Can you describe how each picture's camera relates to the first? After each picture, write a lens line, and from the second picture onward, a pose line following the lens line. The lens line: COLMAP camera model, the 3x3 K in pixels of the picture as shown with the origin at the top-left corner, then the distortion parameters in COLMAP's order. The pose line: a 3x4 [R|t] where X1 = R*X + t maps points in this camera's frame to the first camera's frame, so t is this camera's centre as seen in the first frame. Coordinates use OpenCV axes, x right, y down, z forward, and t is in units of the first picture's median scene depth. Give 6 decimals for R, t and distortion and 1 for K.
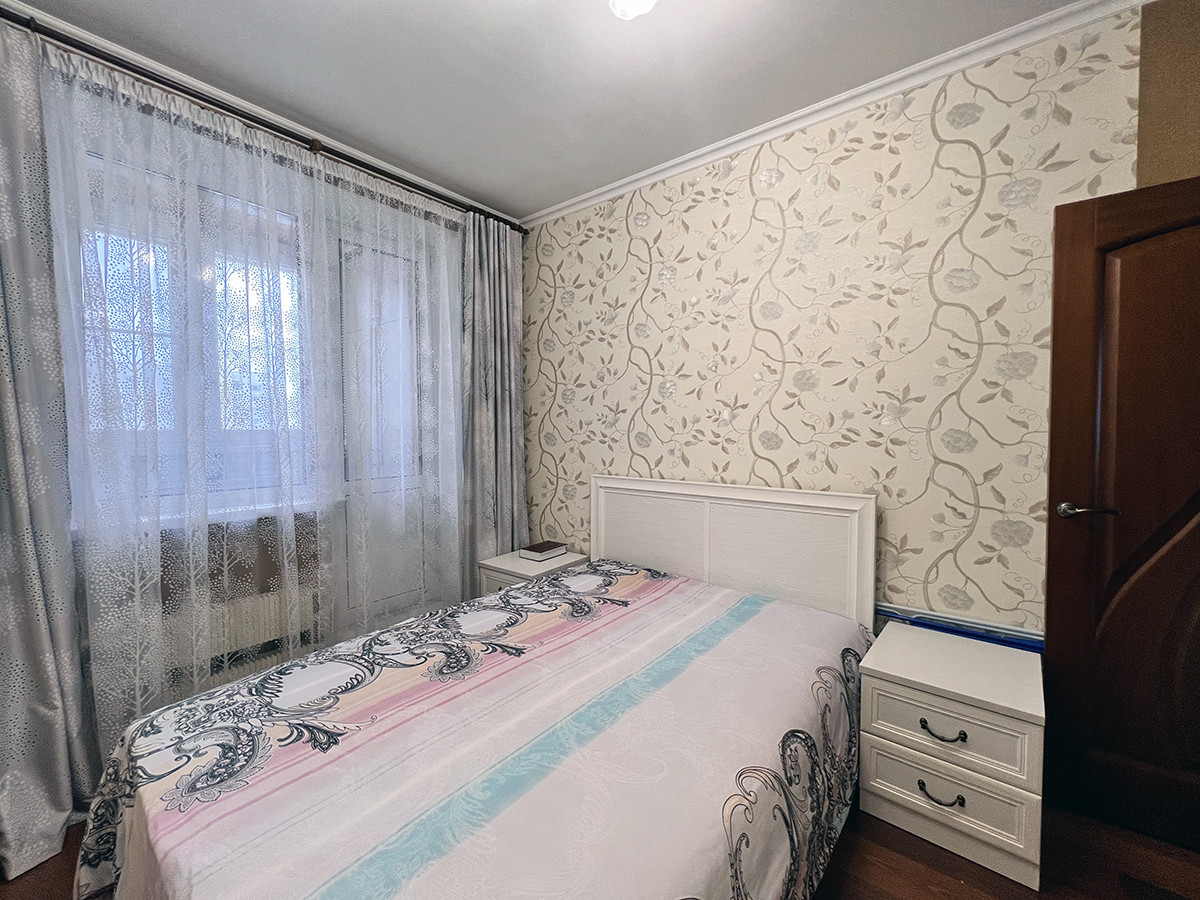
lens RADIAL K [[479.0, 0, 575.2], [0, 479.0, 445.6], [0, 0, 1]] dist [0.003538, -0.000160]
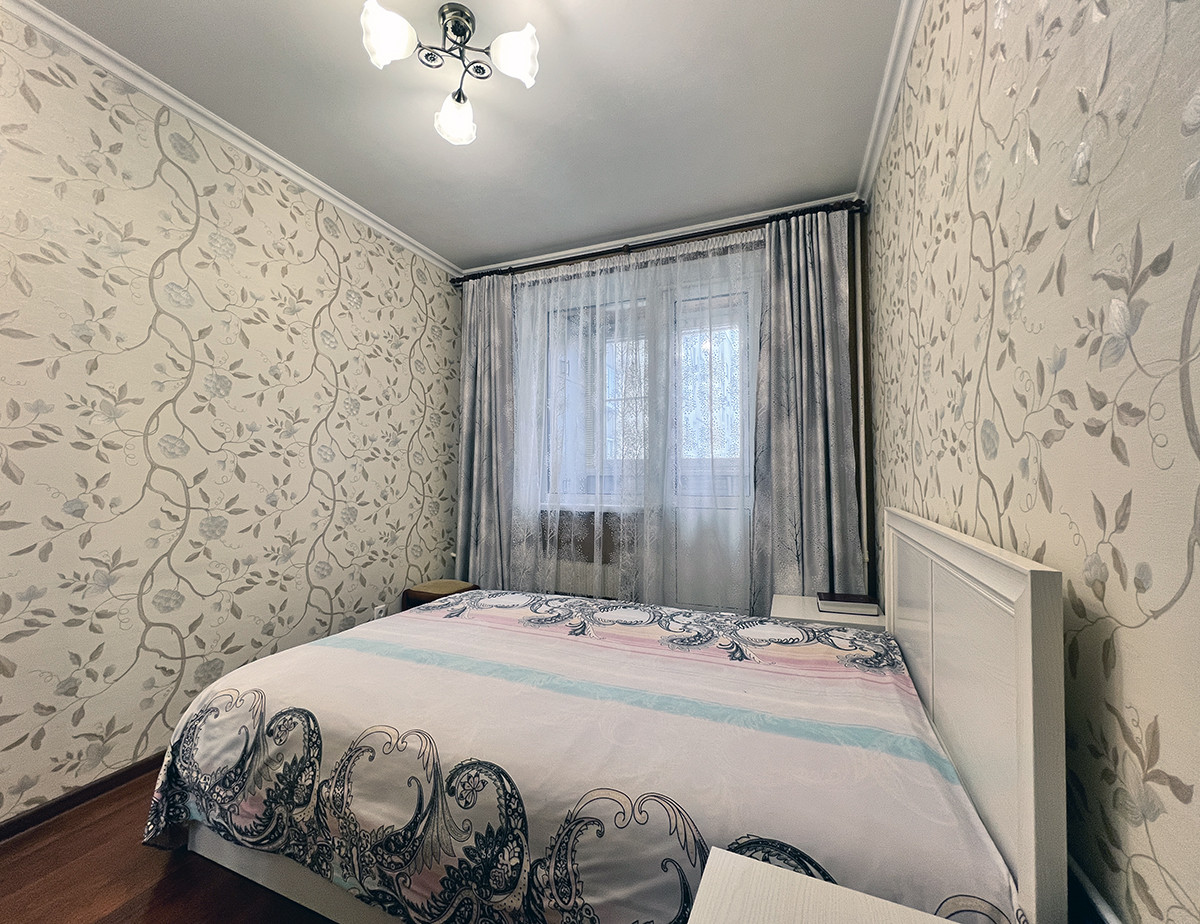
lens RADIAL K [[490.8, 0, 595.7], [0, 490.8, 460.9], [0, 0, 1]] dist [0.000468, 0.000044]
pose [[0.308940, -0.022129, -0.950824, 0.764886], [-0.033993, 0.998834, -0.034291, 0.042342], [0.950474, 0.042915, 0.307828, 0.495532]]
